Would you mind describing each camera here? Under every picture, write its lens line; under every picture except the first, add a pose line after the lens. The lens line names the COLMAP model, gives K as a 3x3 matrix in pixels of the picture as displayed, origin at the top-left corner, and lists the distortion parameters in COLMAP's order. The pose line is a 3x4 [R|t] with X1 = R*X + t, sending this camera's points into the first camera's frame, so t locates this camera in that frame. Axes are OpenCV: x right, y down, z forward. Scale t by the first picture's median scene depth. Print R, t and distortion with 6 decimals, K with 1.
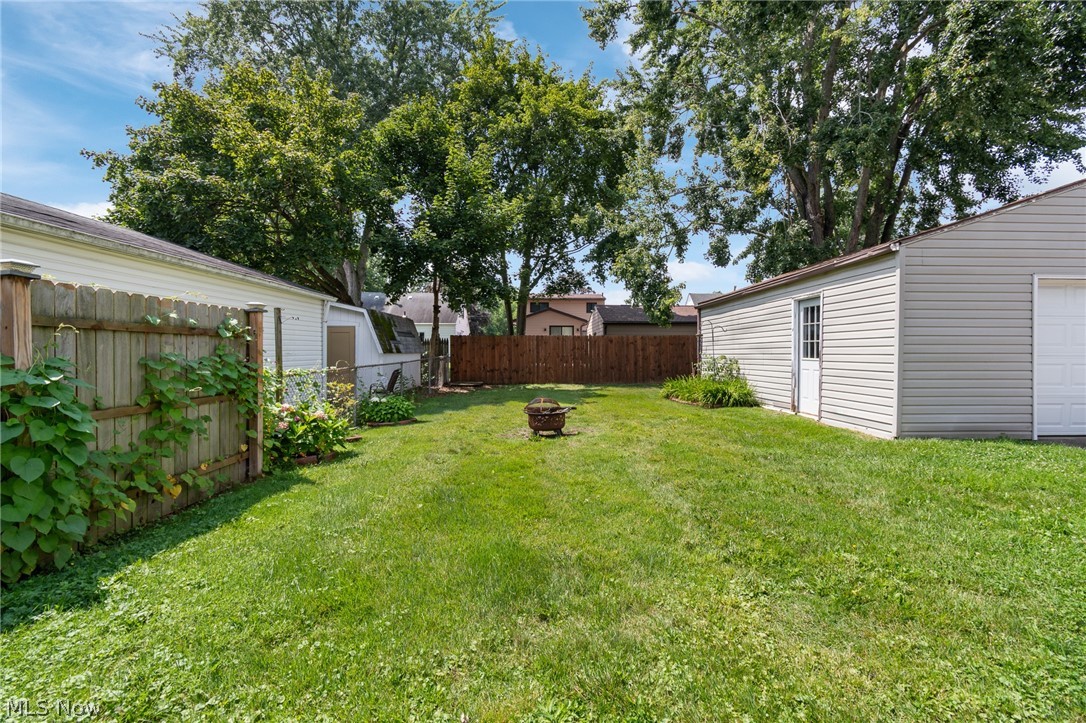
lens RADIAL K [[479.8, 0, 544.0], [0, 479.8, 352.2], [0, 0, 1]] dist [0.003311, -0.000805]
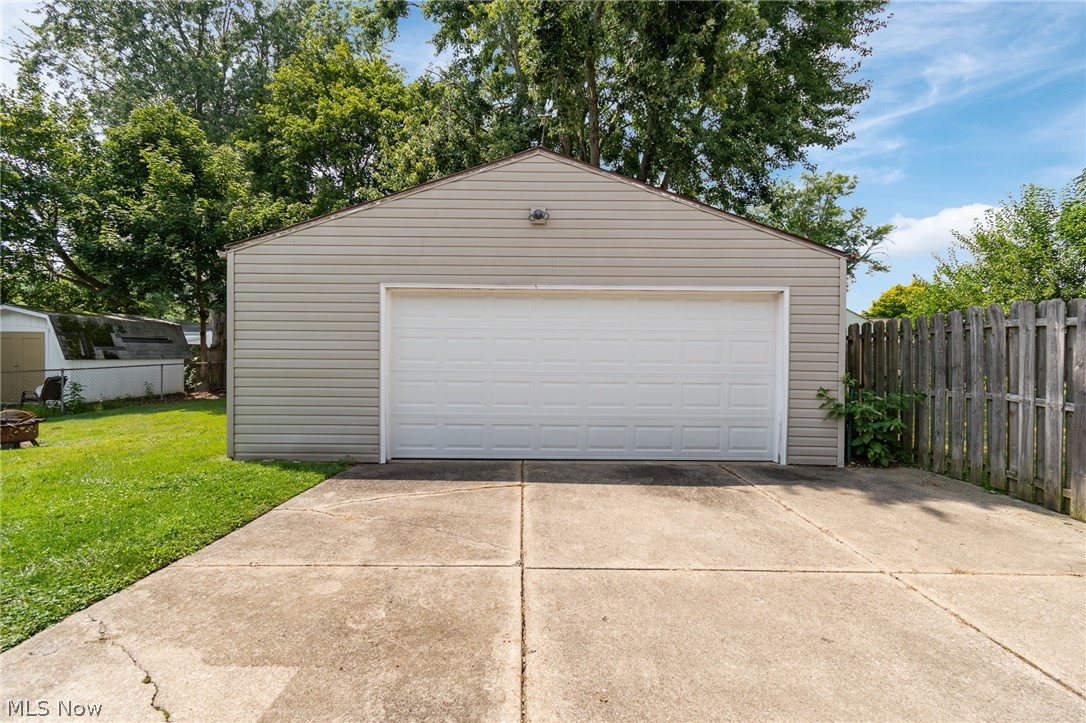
lens RADIAL K [[479.8, 0, 543.2], [0, 479.8, 365.8], [0, 0, 1]] dist [0.003311, -0.000805]
pose [[0.999302, 0.013276, -0.034913, 0.860943], [-0.012858, 0.999843, 0.012164, -0.012112], [0.035069, -0.011707, 0.999316, 0.059308]]
